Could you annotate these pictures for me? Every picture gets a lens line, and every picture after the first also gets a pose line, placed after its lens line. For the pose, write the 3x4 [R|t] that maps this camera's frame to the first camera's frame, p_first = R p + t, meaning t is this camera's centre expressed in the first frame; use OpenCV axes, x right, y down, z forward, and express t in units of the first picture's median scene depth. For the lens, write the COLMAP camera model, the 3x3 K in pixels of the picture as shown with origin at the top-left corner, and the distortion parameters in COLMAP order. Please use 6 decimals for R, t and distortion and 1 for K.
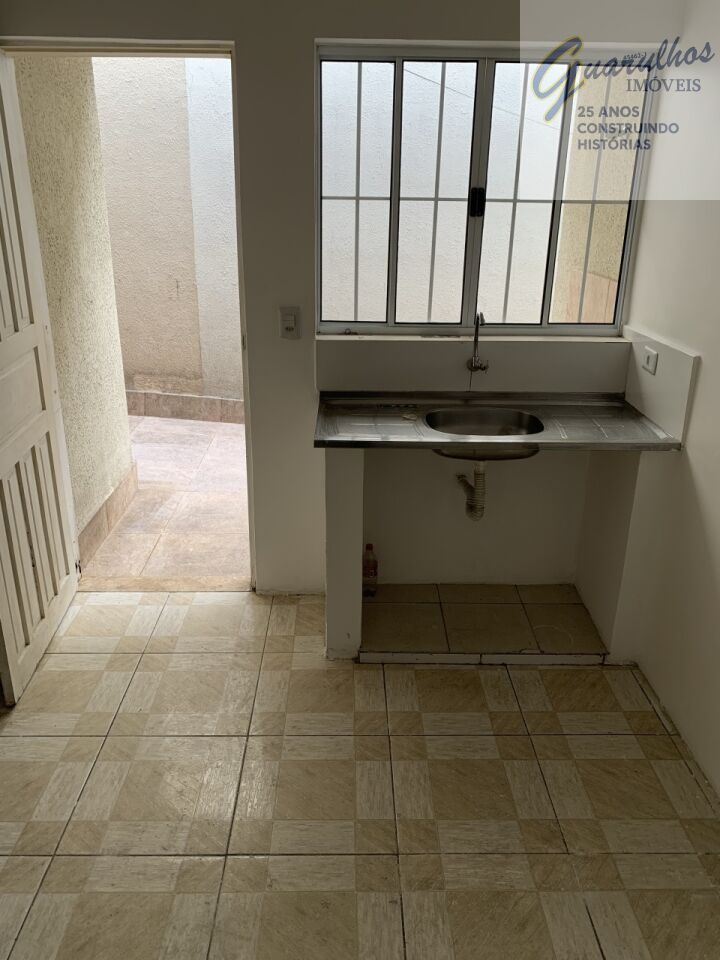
lens RADIAL K [[739.3, 0, 357.3], [0, 739.3, 455.7], [0, 0, 1]] dist [0.067287, -0.064956]
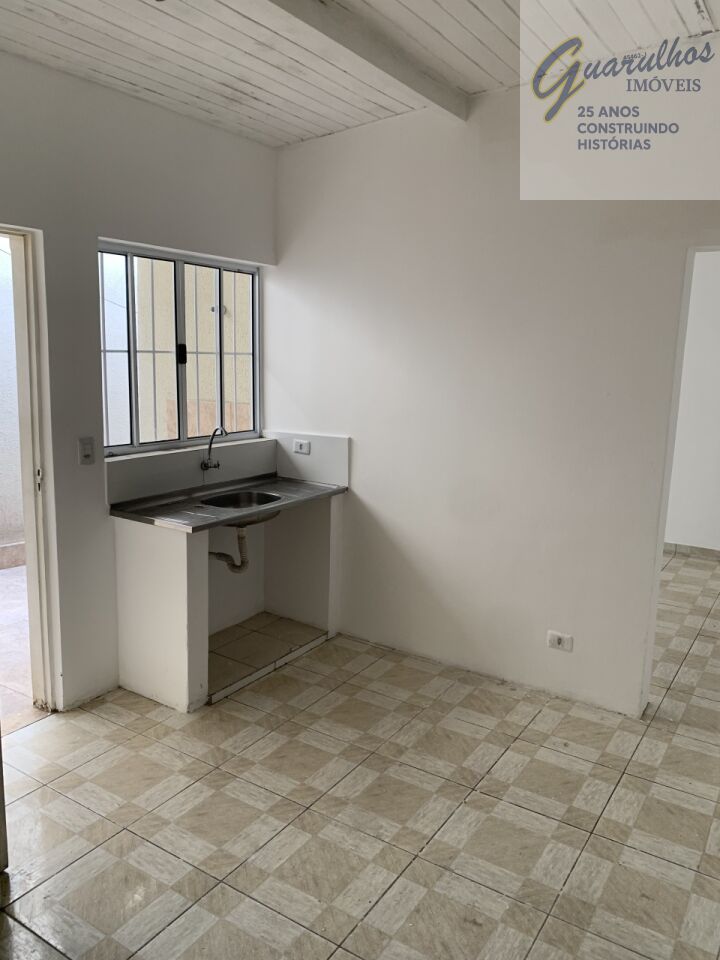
lens RADIAL K [[730.6, 0, 359.9], [0, 730.6, 451.5], [0, 0, 1]] dist [0.066011, -0.061324]
pose [[0.554859, -0.113635, 0.824147, -0.839425], [0.260211, 0.964630, -0.042182, -0.016326], [-0.790204, 0.237857, 0.564803, -0.005847]]
